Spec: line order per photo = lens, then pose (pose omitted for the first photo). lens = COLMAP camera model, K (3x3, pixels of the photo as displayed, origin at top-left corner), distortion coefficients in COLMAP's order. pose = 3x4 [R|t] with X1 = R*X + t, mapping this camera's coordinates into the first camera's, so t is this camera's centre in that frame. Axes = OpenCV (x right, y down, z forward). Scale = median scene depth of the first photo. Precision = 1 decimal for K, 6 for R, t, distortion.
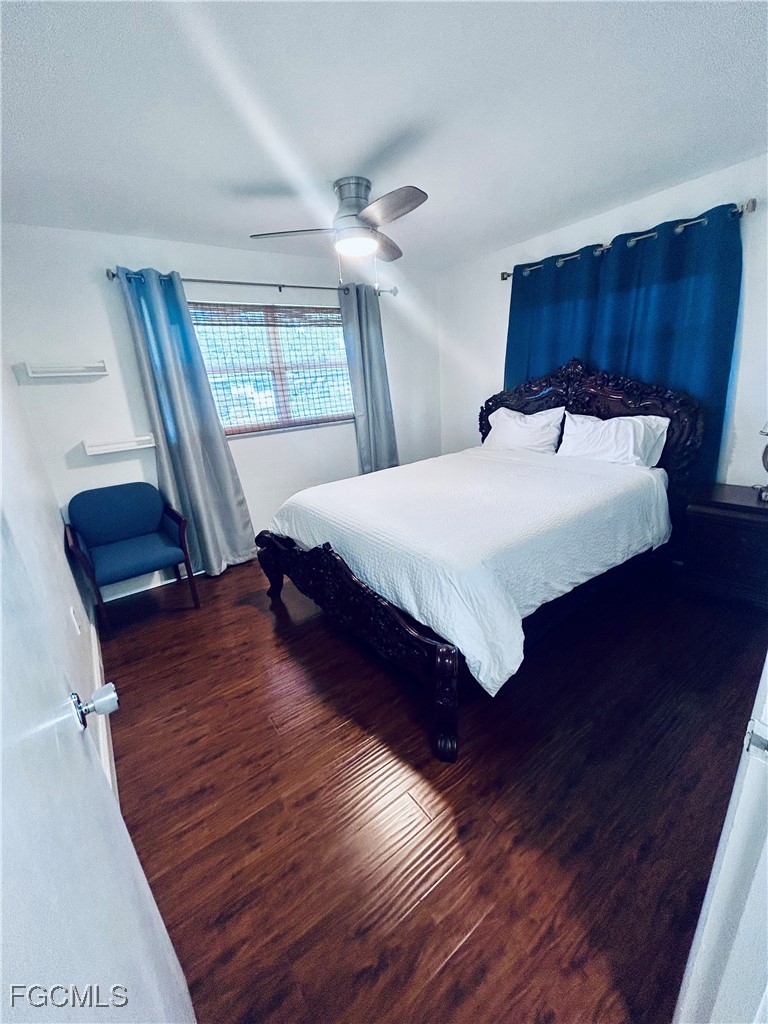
lens RADIAL K [[409.9, 0, 388.6], [0, 409.9, 508.8], [0, 0, 1]] dist [-0.000416, -0.000016]
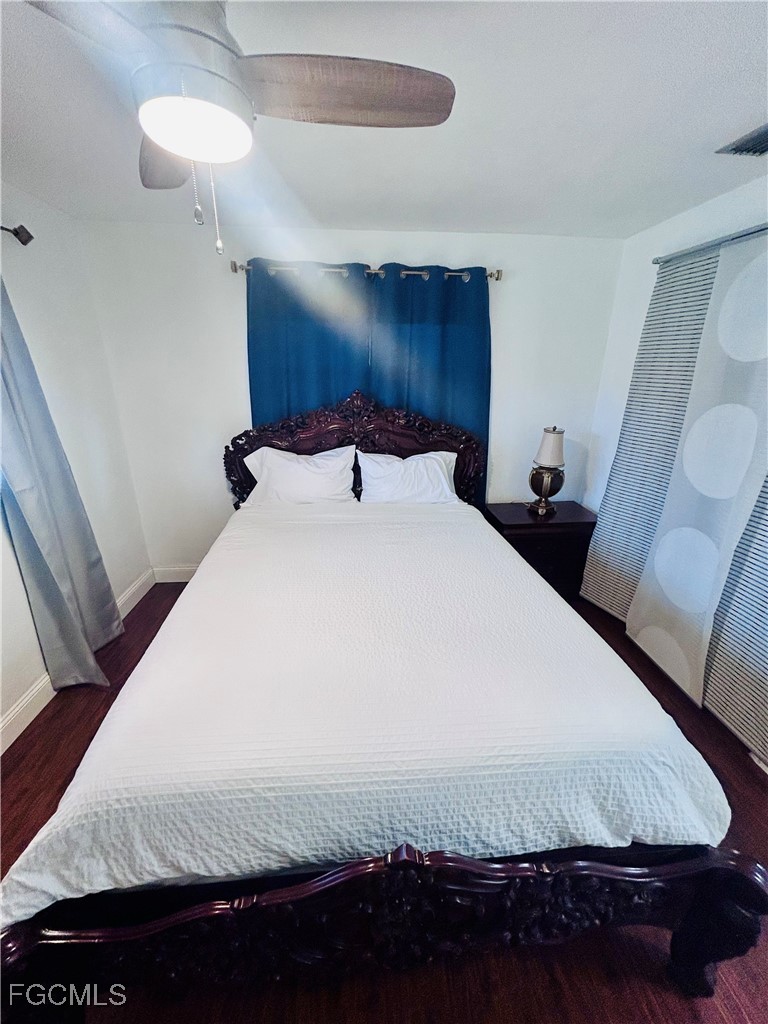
lens RADIAL K [[409.9, 0, 381.6], [0, 409.9, 513.1], [0, 0, 1]] dist [-0.000416, -0.000016]
pose [[0.538389, -0.220847, 0.813243, -0.292562], [0.210735, 0.969670, 0.123814, -0.213490], [-0.815922, 0.104719, 0.568600, 0.492197]]
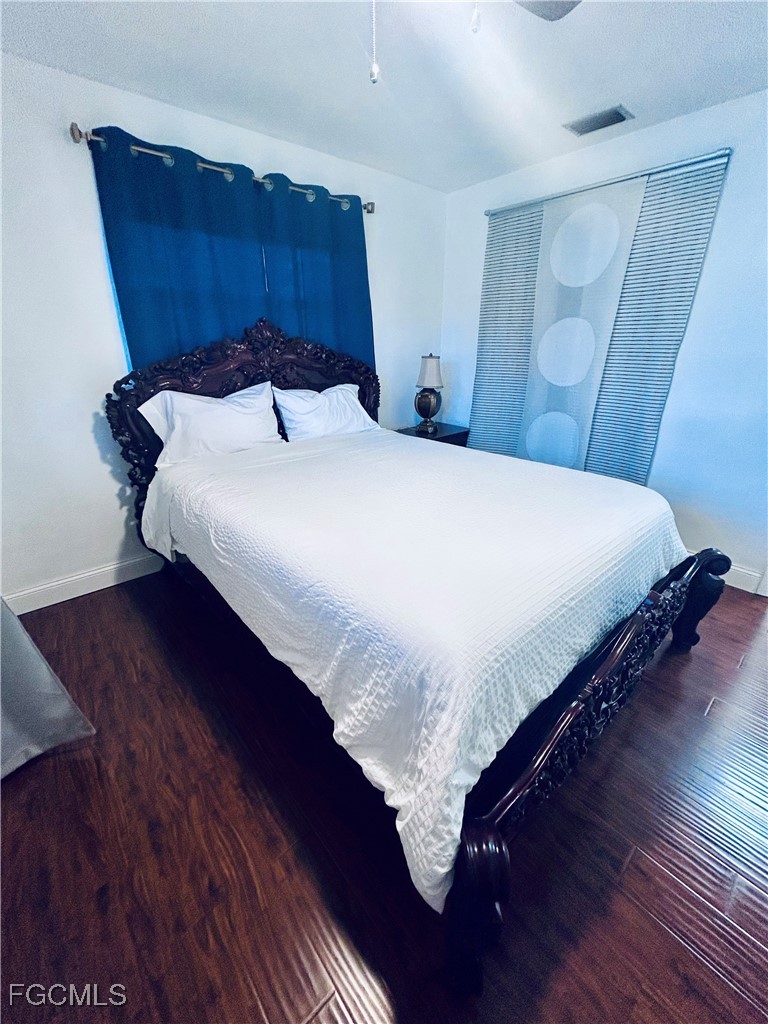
lens RADIAL K [[409.9, 0, 381.5], [0, 409.9, 515.3], [0, 0, 1]] dist [-0.000416, -0.000016]
pose [[-0.069467, -0.327950, 0.942138, -0.434396], [0.307582, 0.891366, 0.332956, -0.225580], [-0.948982, 0.312914, 0.038951, 0.880441]]
